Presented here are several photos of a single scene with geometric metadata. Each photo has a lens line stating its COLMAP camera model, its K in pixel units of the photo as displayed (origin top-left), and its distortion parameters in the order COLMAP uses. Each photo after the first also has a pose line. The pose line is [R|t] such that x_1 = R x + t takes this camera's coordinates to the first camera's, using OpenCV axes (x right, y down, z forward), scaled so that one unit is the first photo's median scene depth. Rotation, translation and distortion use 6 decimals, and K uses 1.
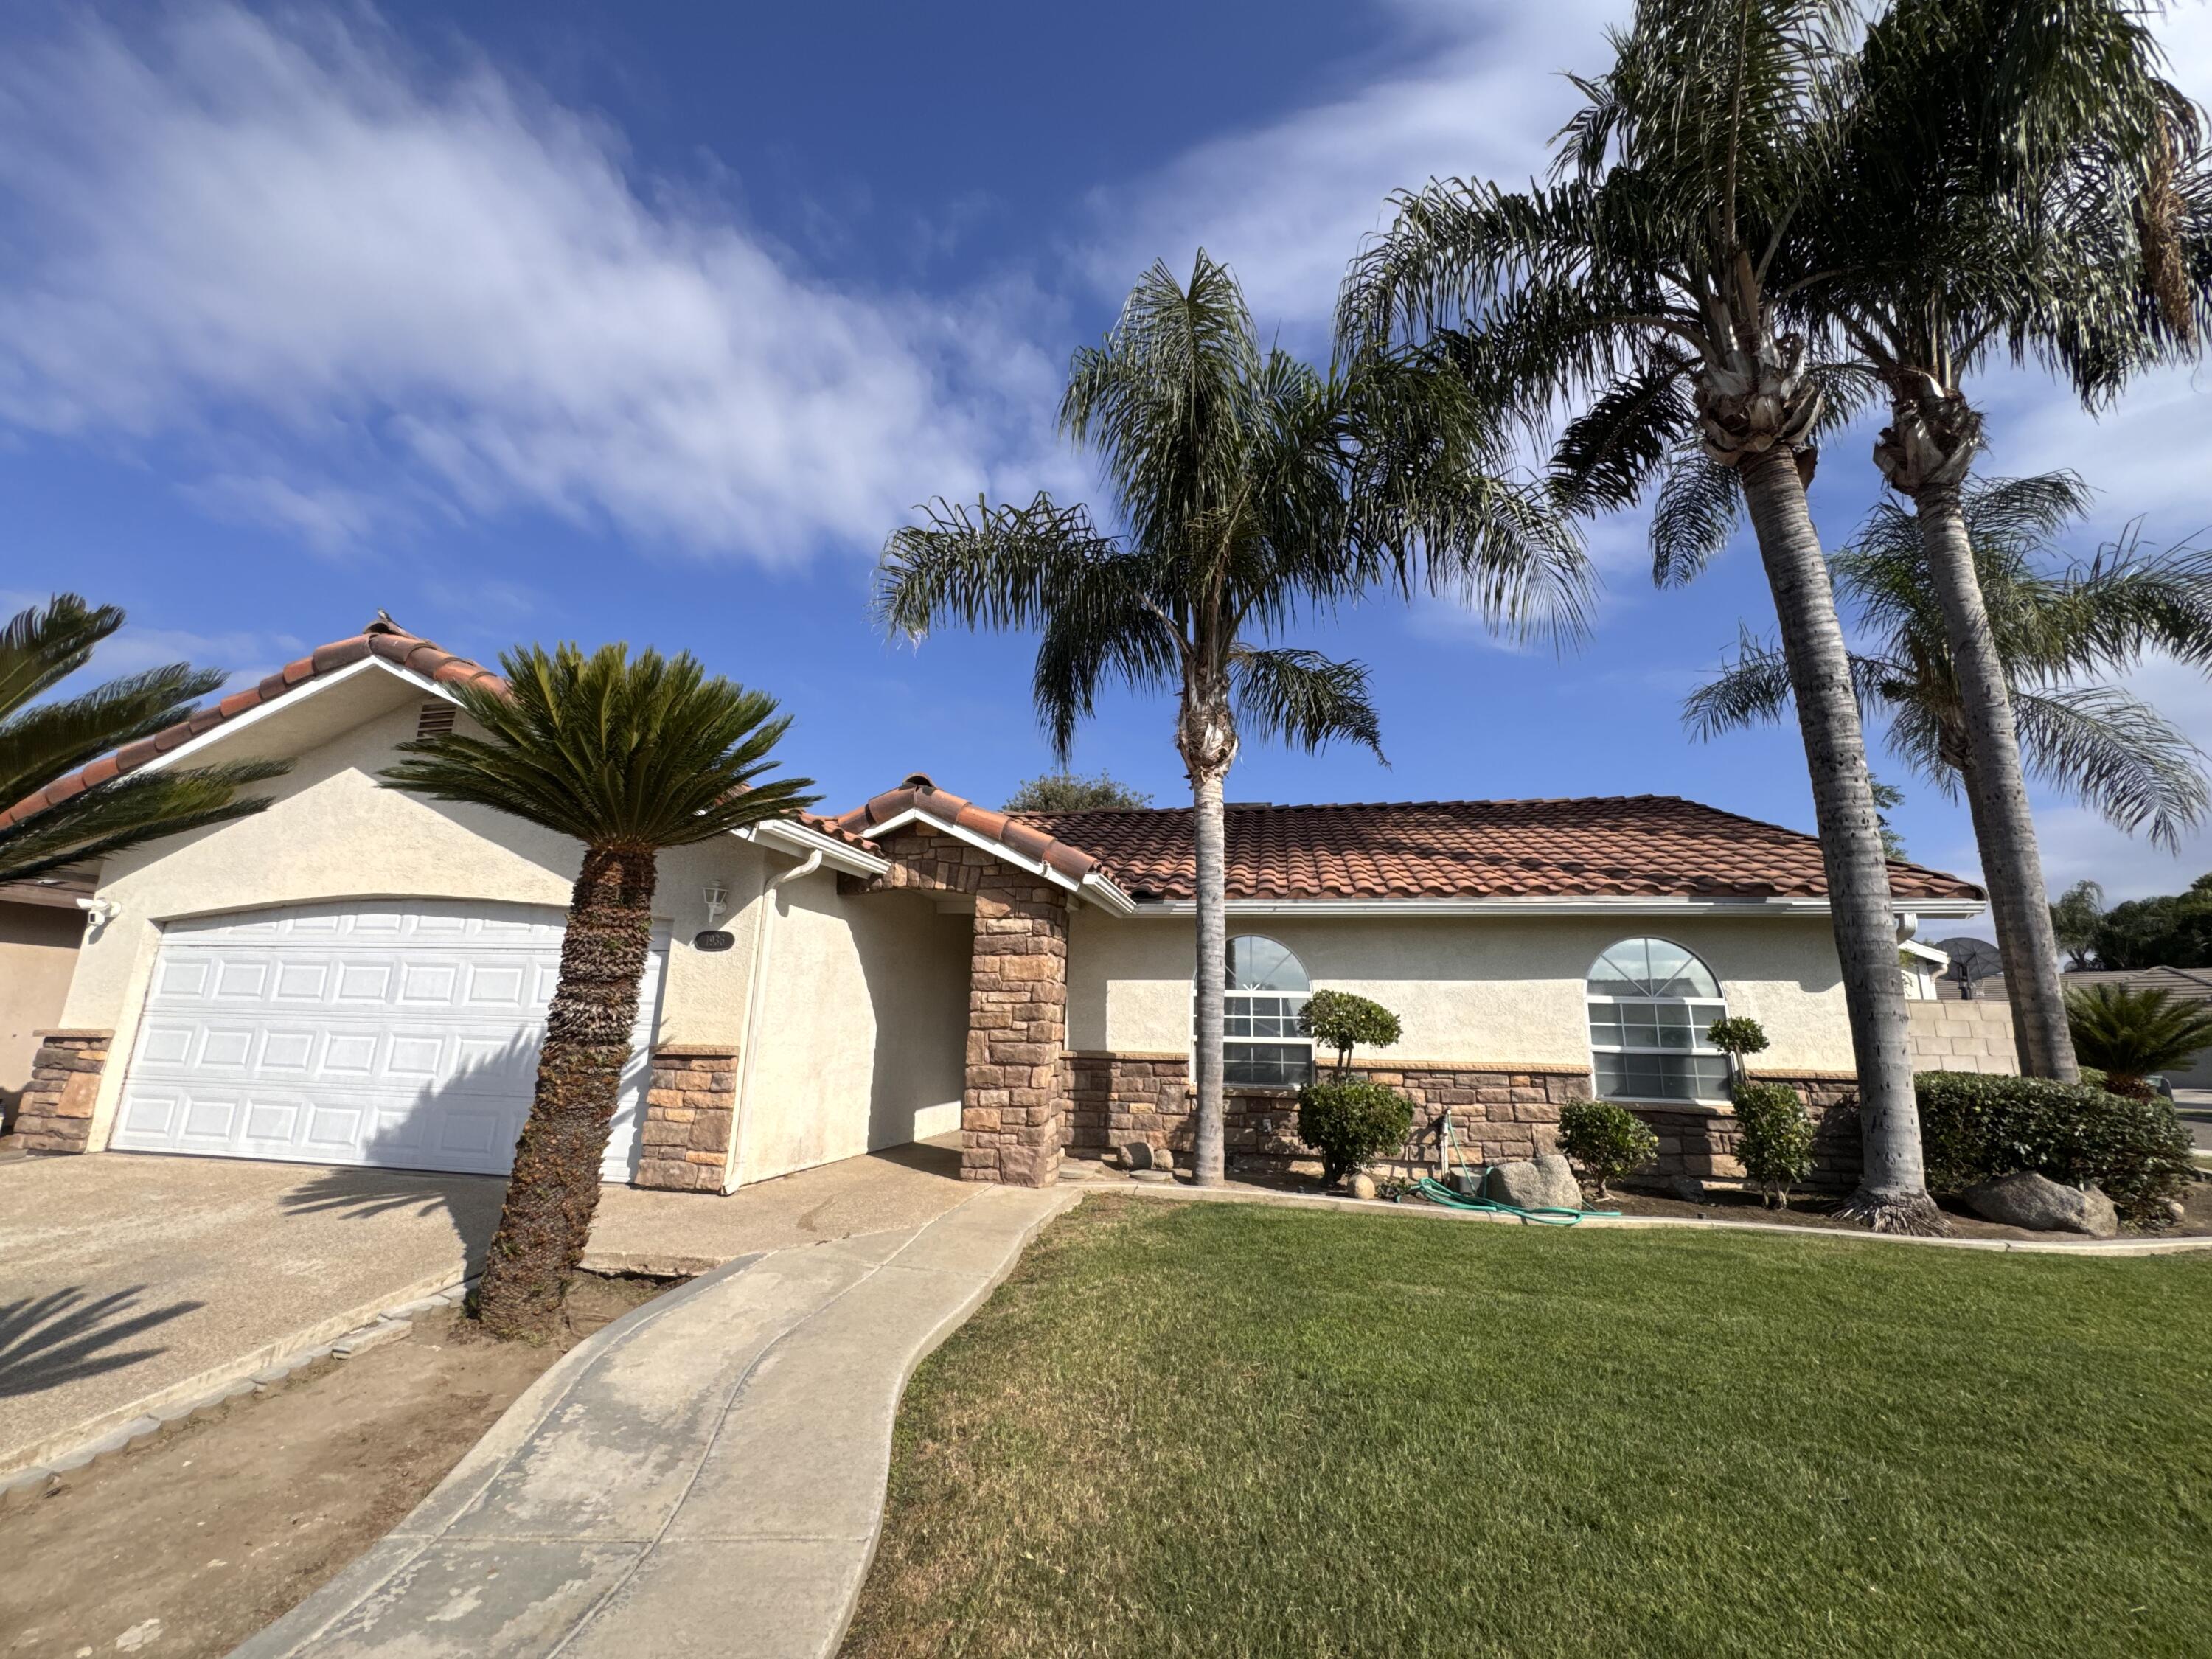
lens RADIAL K [[877.3, 0, 1108.7], [0, 877.3, 821.6], [0, 0, 1]] dist [-0.004329, -0.000257]
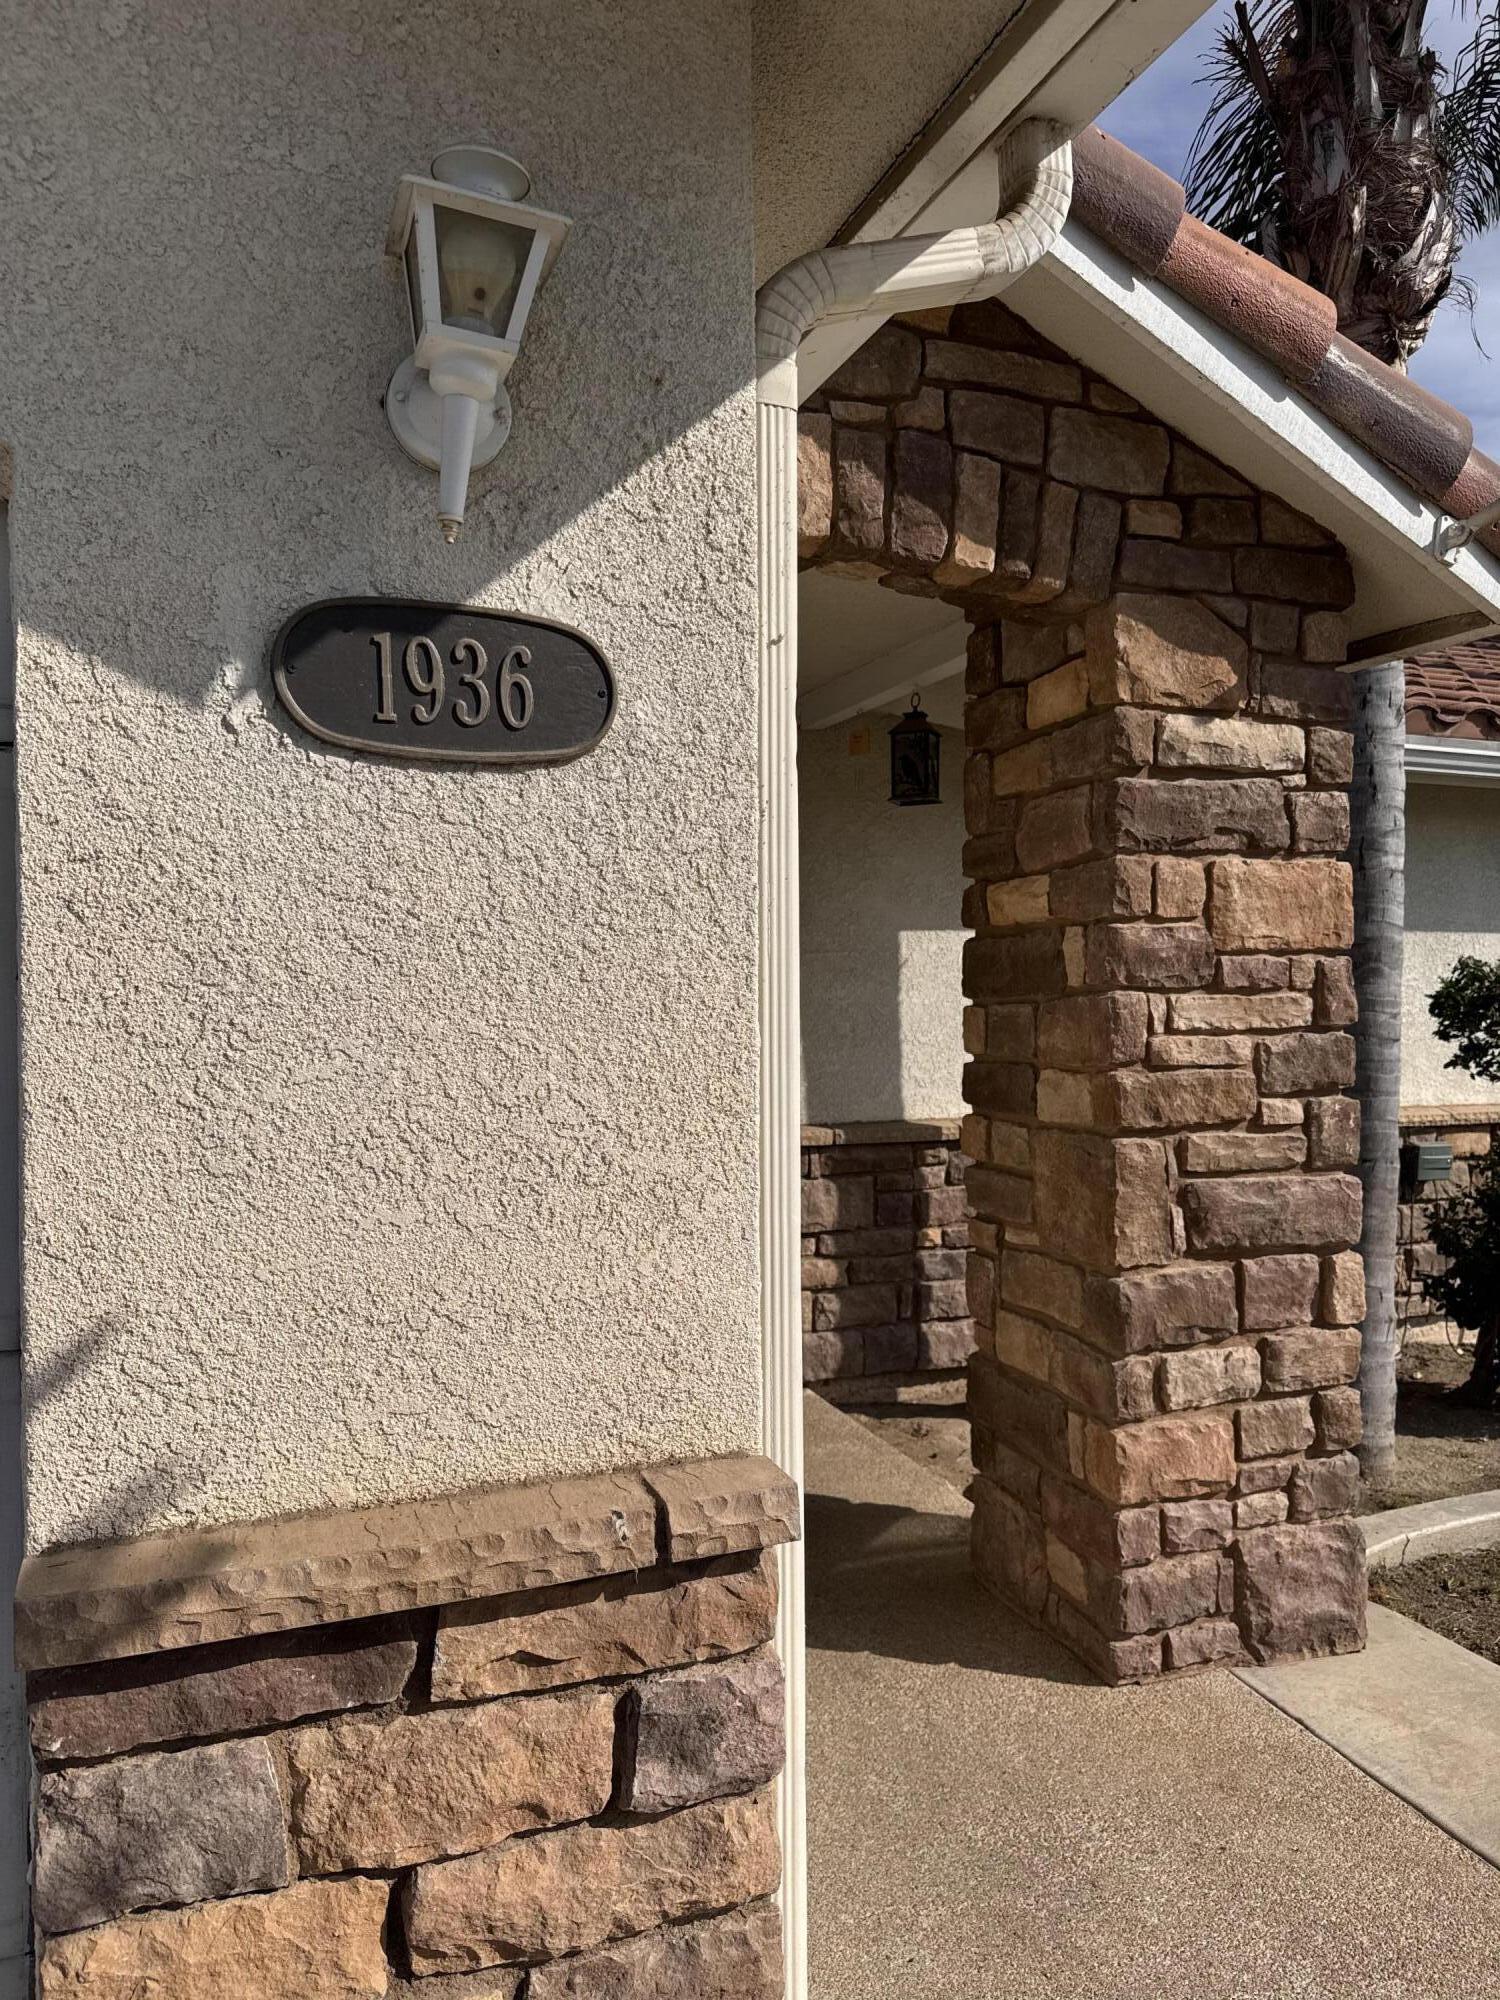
lens RADIAL K [[1402.1, 0, 750.0], [0, 1402.1, 1000.0], [0, 0, 1]] dist [0.104106, -0.150305]
pose [[0.848914, -0.024058, 0.527983, -0.440176], [-0.107130, 0.970395, 0.216465, 0.111207], [-0.517560, -0.240323, 0.821204, 0.675178]]
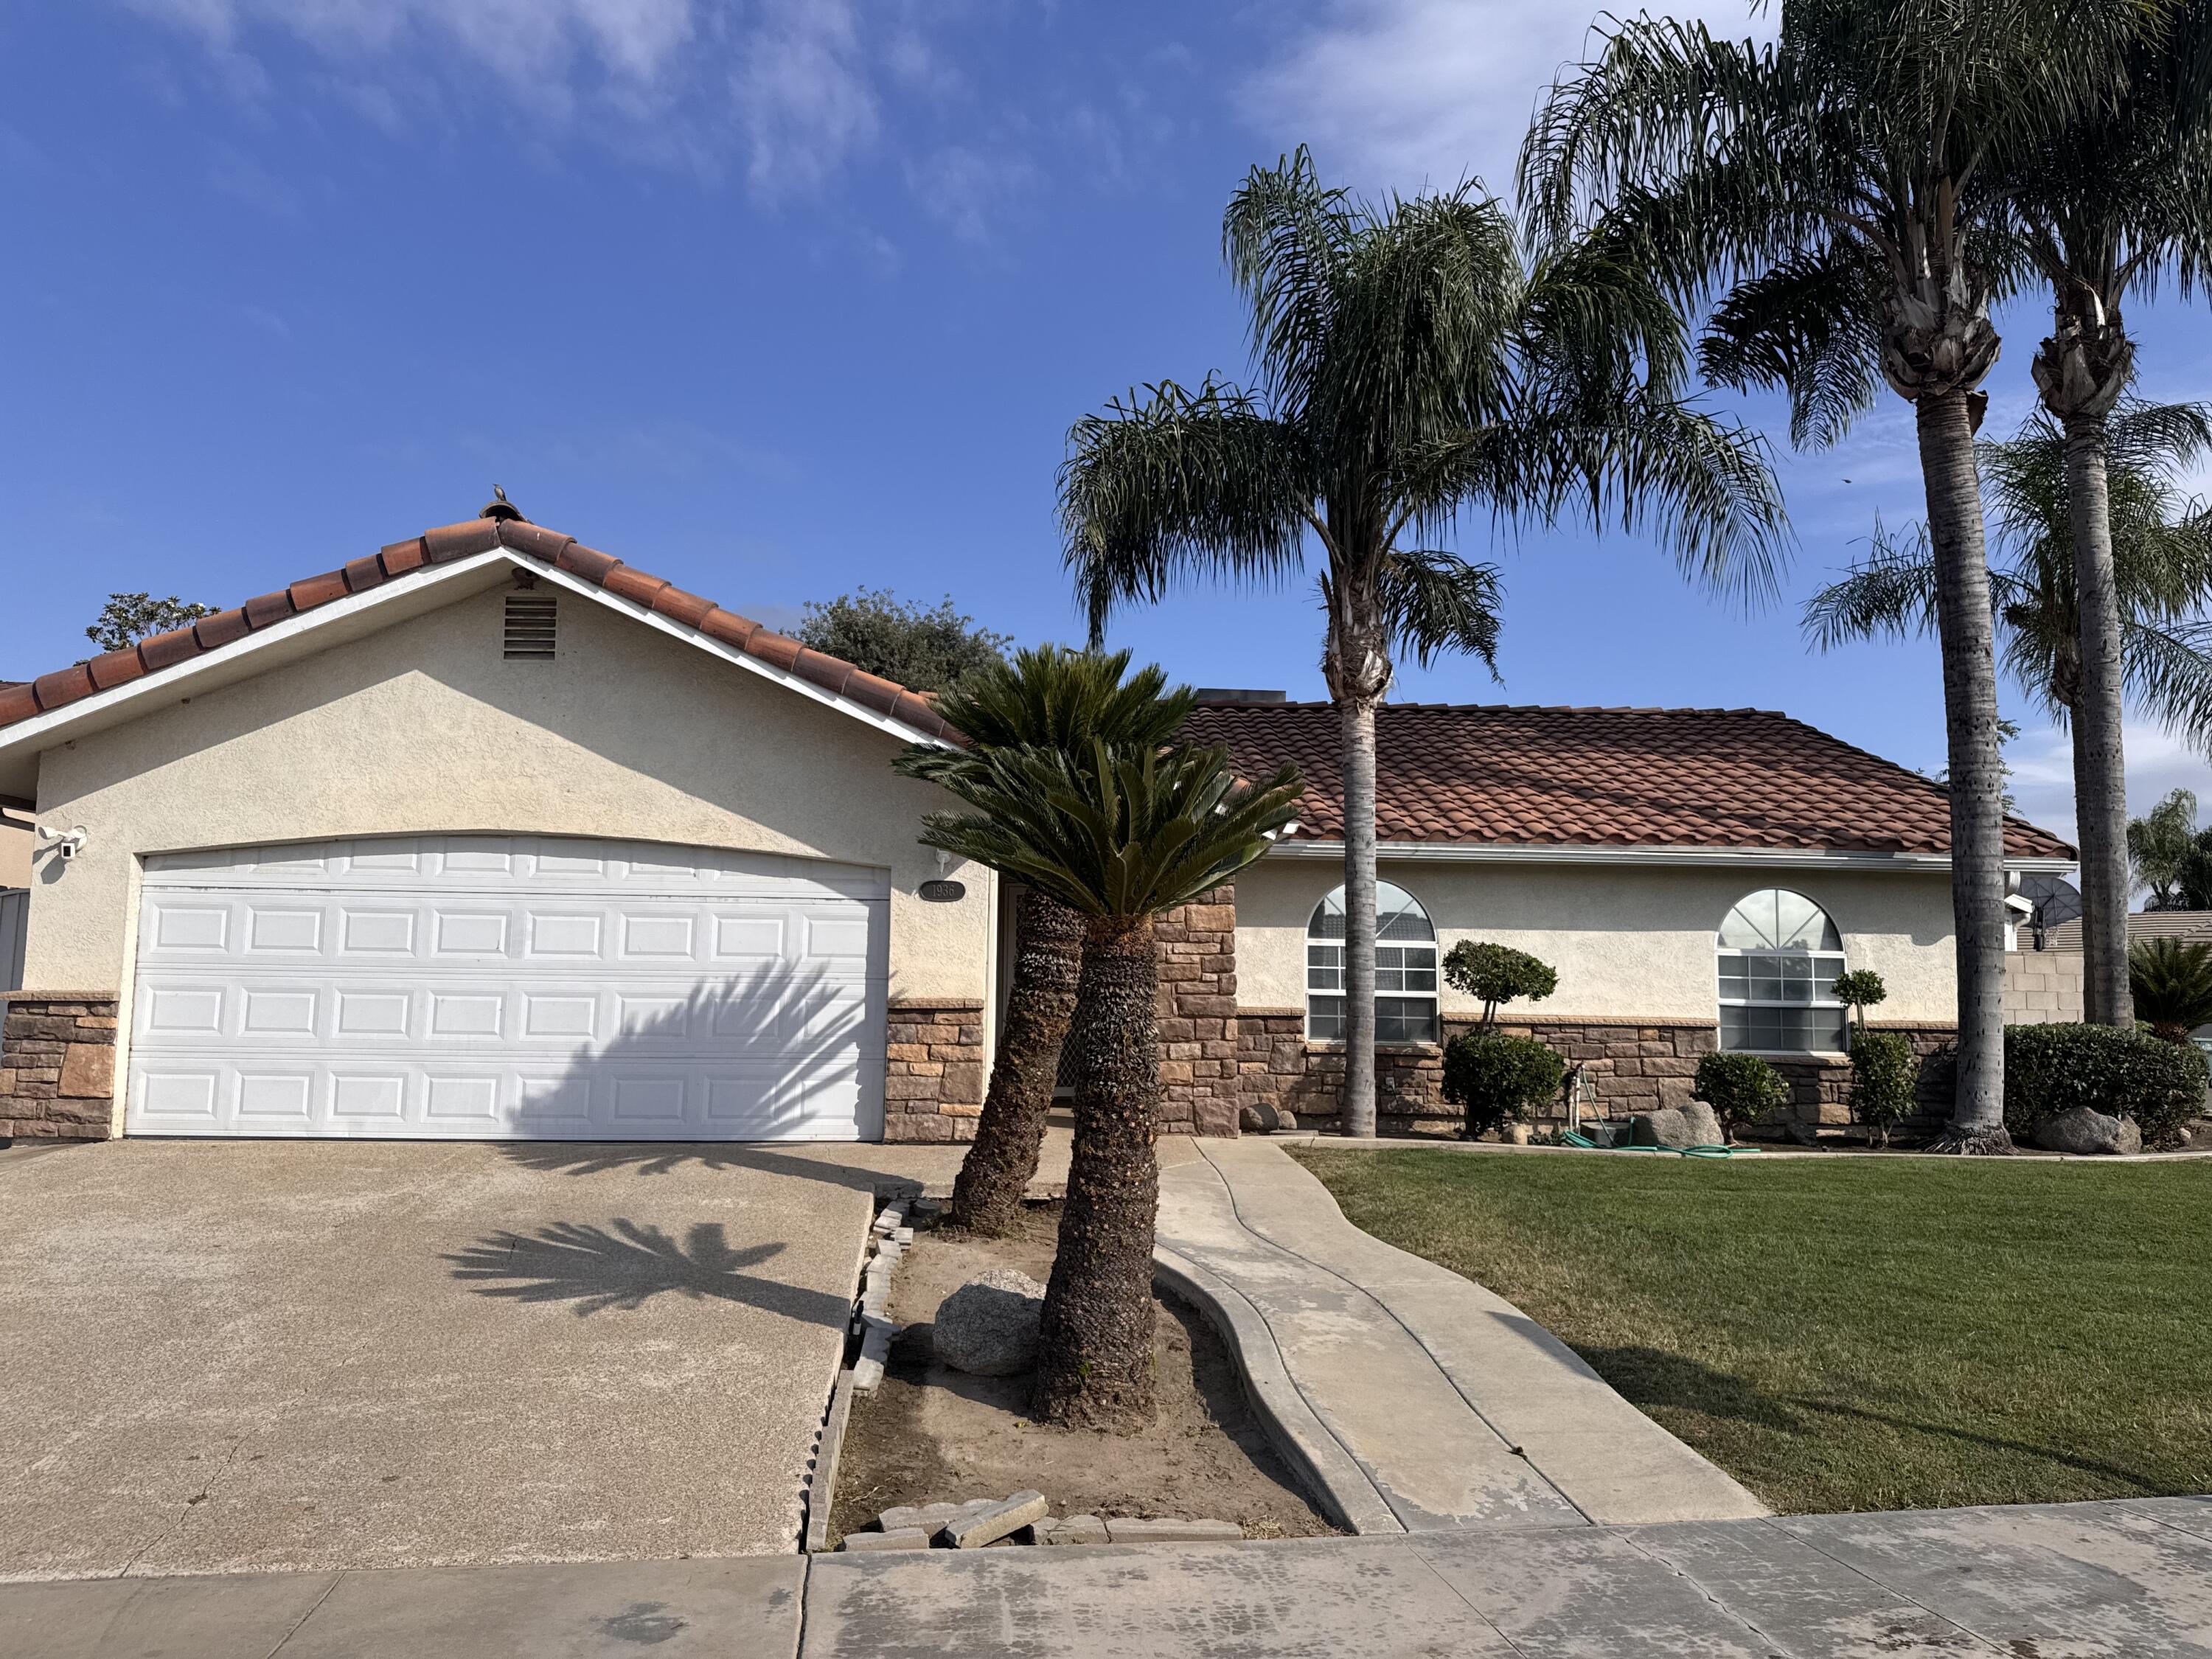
lens RADIAL K [[1550.7, 0, 1106.1], [0, 1550.7, 812.6], [0, 0, 1]] dist [0.104106, -0.150305]
pose [[0.972393, 0.020963, 0.232406, -0.564817], [-0.048526, 0.992349, 0.113526, -0.123902], [-0.228248, -0.121670, 0.965971, -0.549688]]
